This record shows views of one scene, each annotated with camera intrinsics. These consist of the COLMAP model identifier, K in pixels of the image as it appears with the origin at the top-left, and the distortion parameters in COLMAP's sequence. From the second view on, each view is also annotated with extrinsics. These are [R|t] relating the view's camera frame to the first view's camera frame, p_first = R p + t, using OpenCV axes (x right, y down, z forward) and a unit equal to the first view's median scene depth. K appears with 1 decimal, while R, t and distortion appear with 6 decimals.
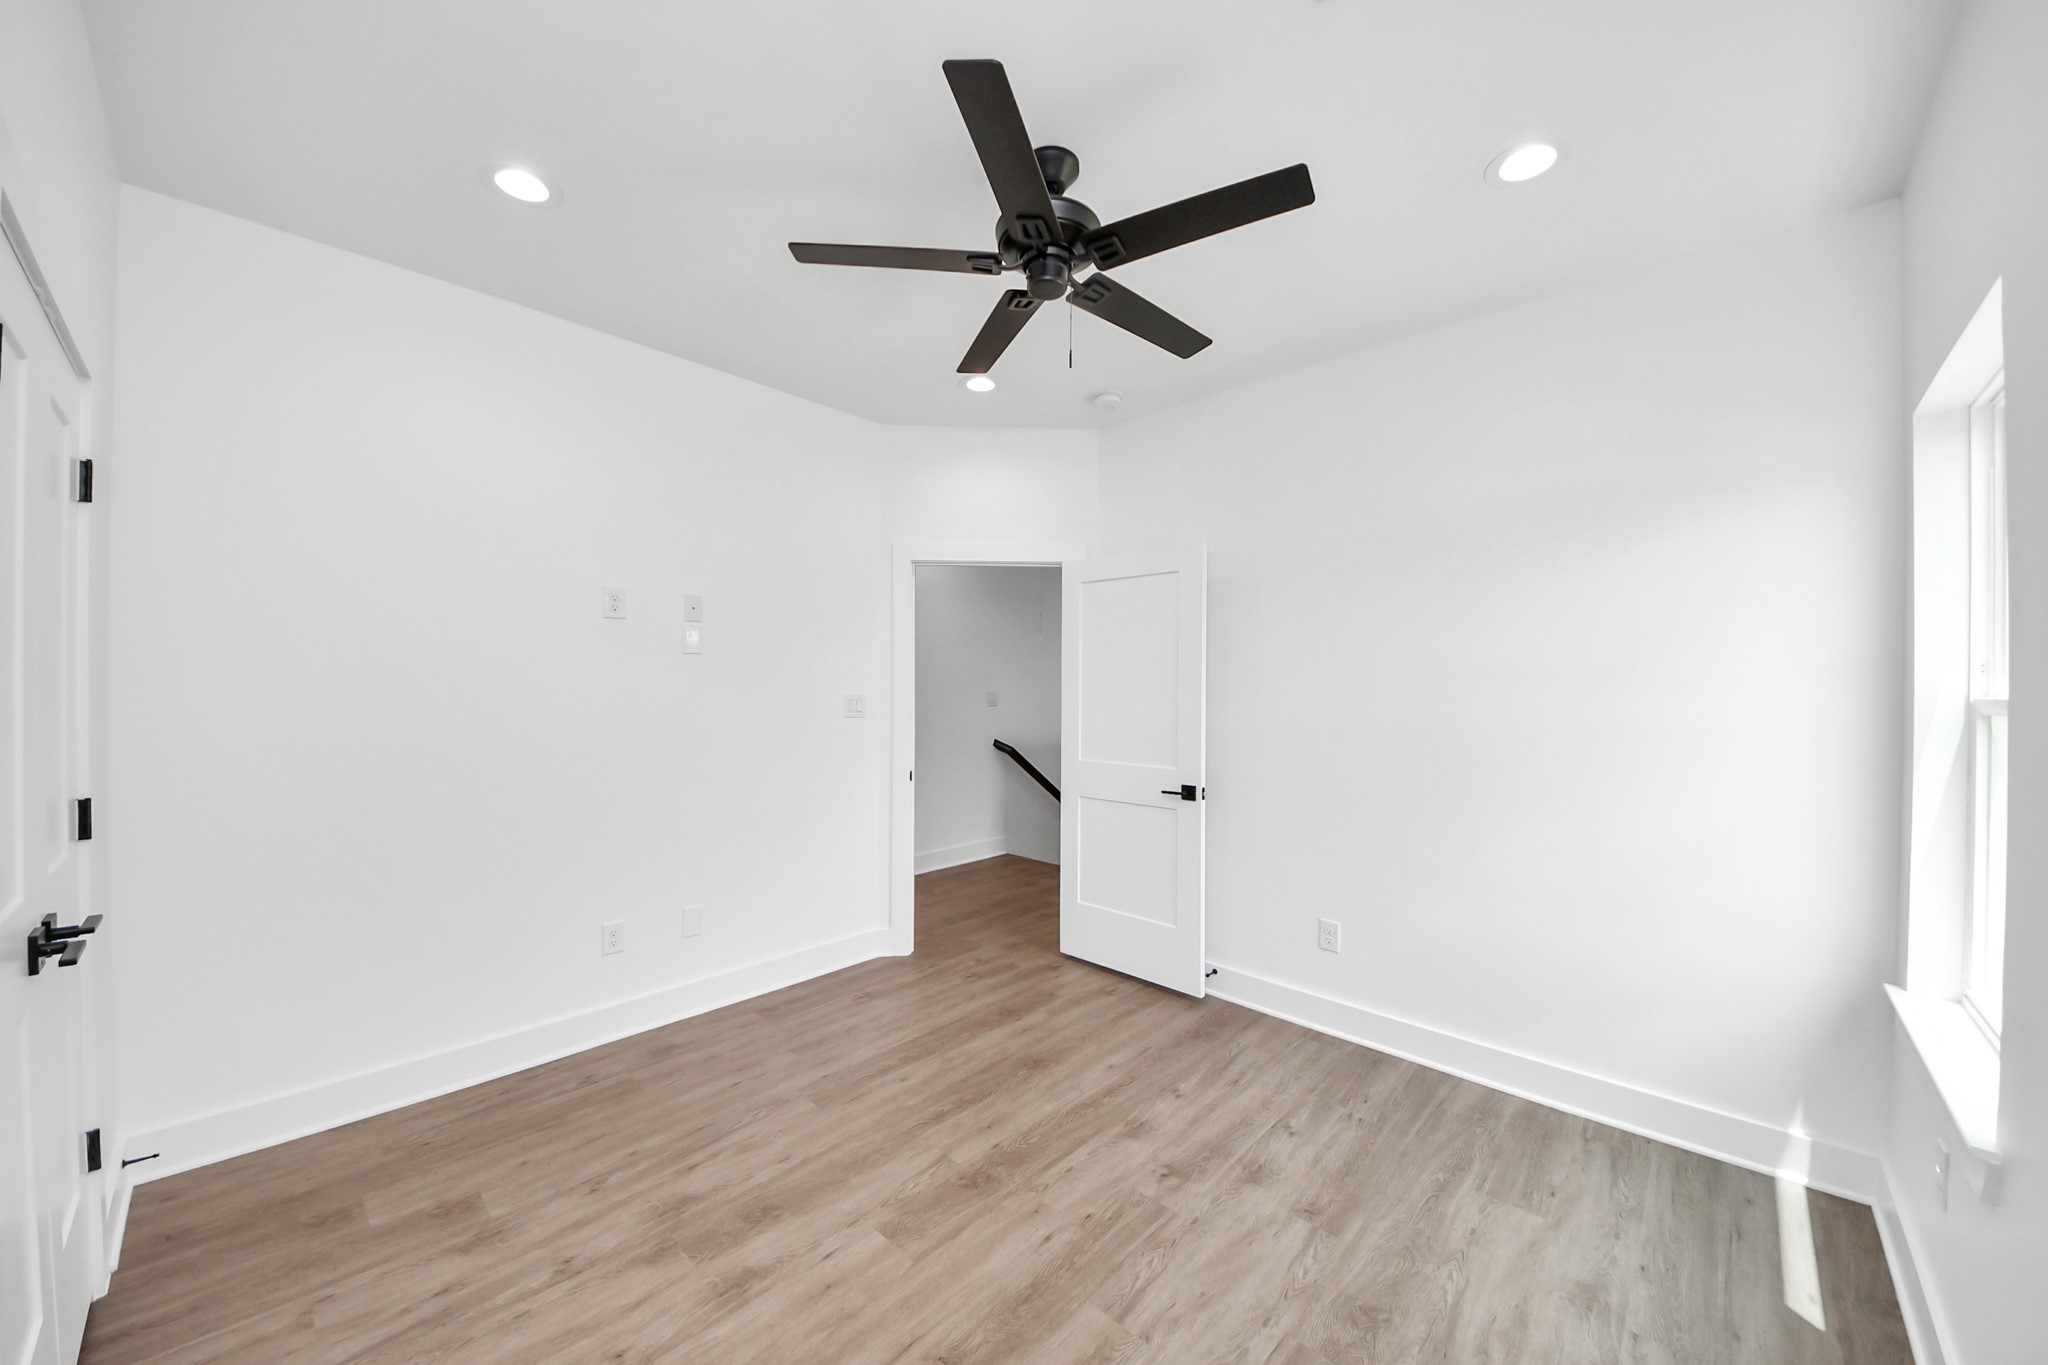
lens RADIAL K [[728.9, 0, 1022.0], [0, 728.9, 687.5], [0, 0, 1]] dist [0.066859, -0.037755]
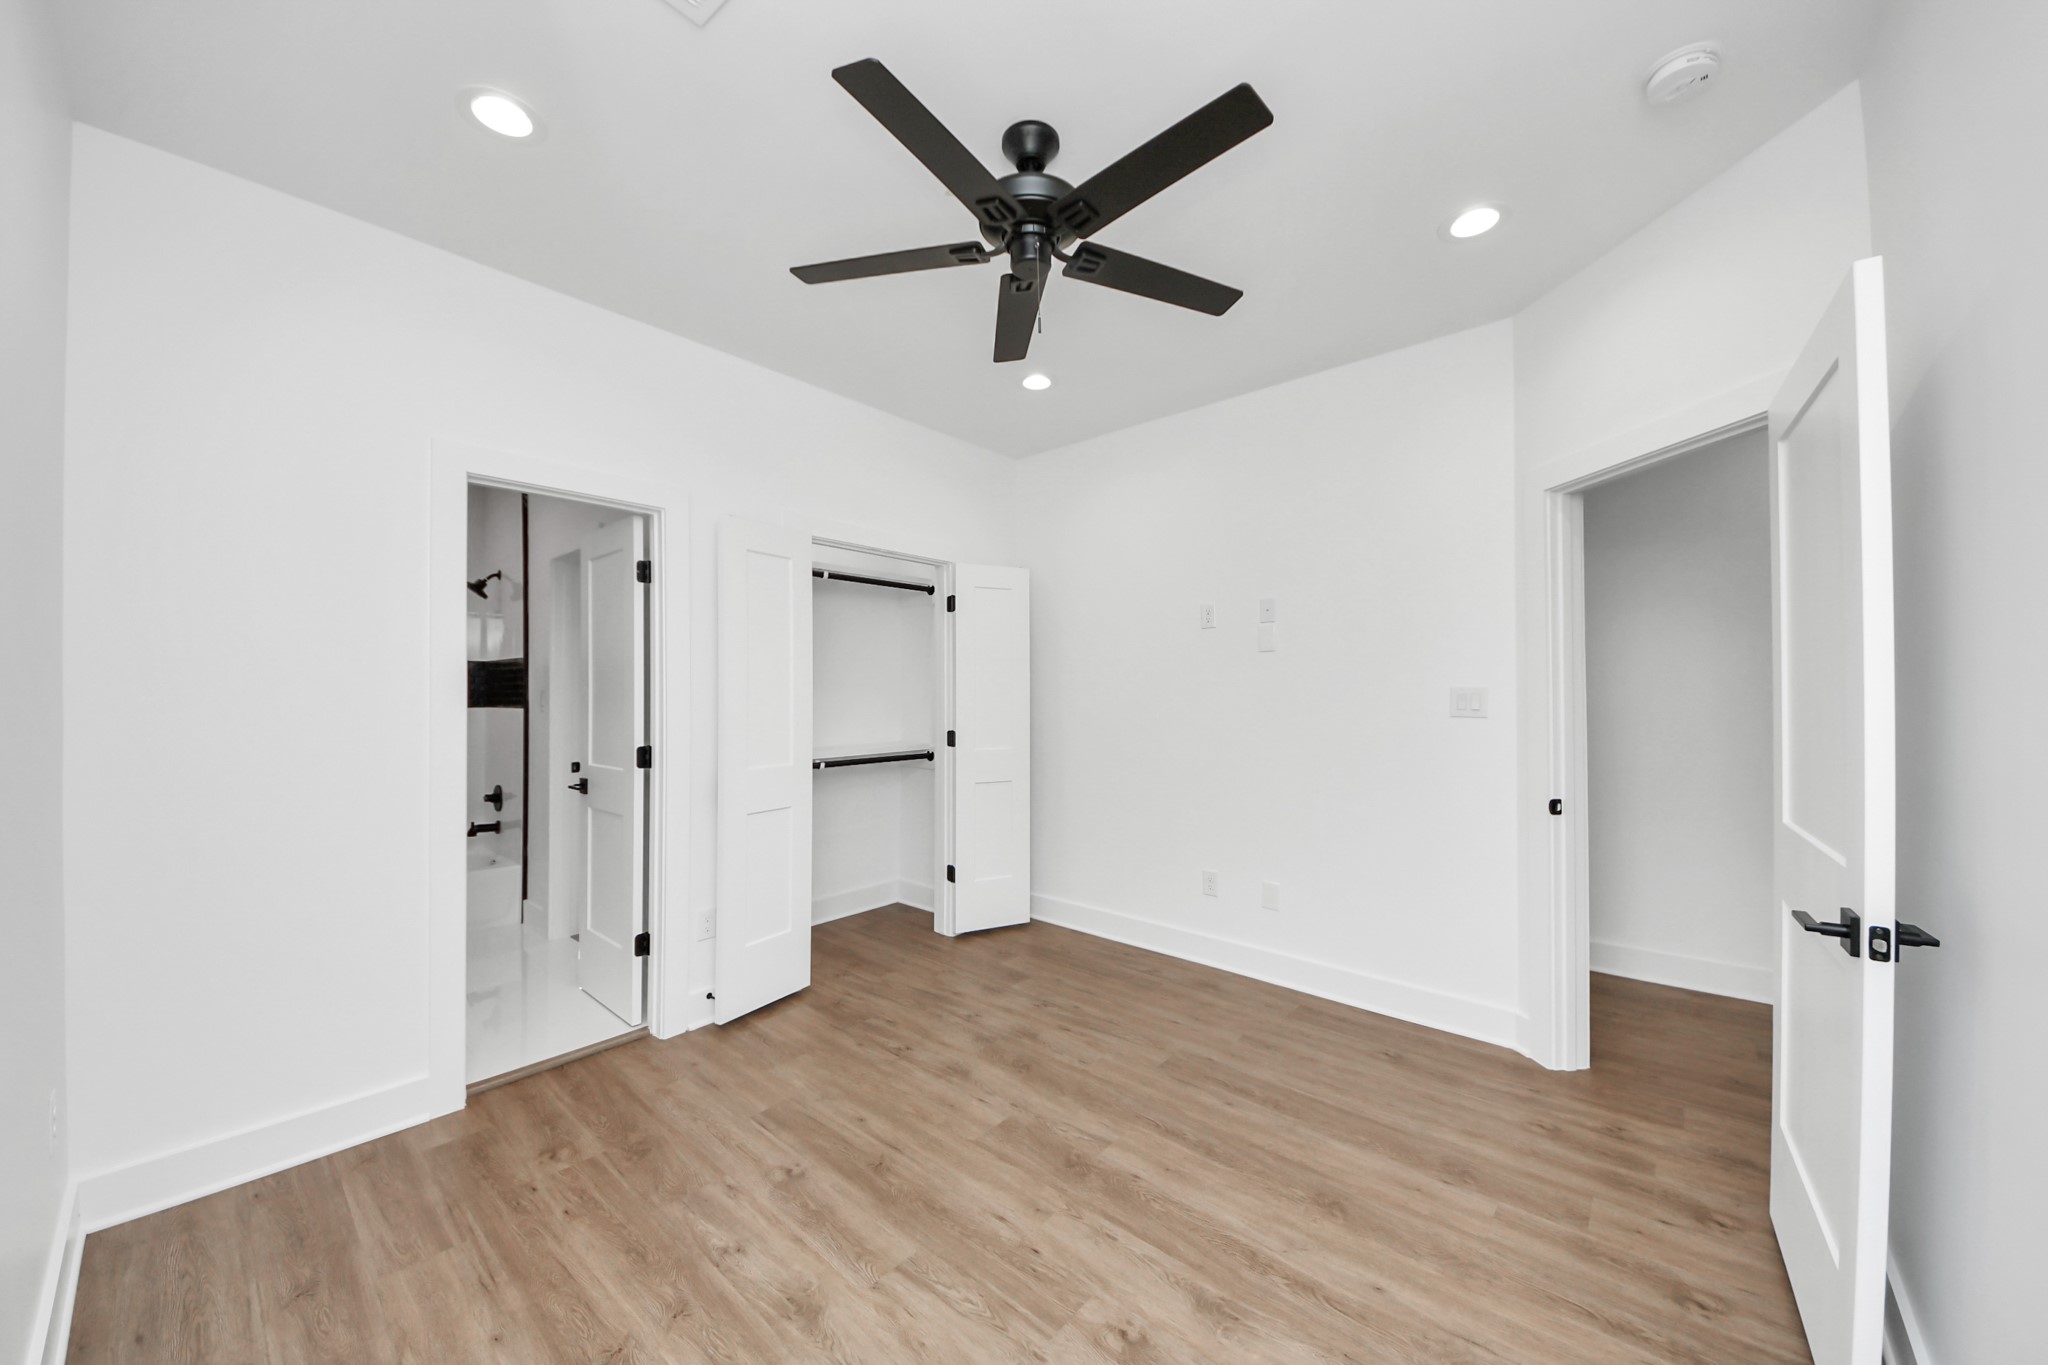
lens RADIAL K [[728.9, 0, 1022.0], [0, 728.9, 687.5], [0, 0, 1]] dist [0.066859, -0.037755]
pose [[0.044973, -0.017579, -0.998834, 0.853056], [0.006608, 0.999829, -0.017299, 0.037506], [0.998966, -0.005822, 0.045081, 0.806806]]
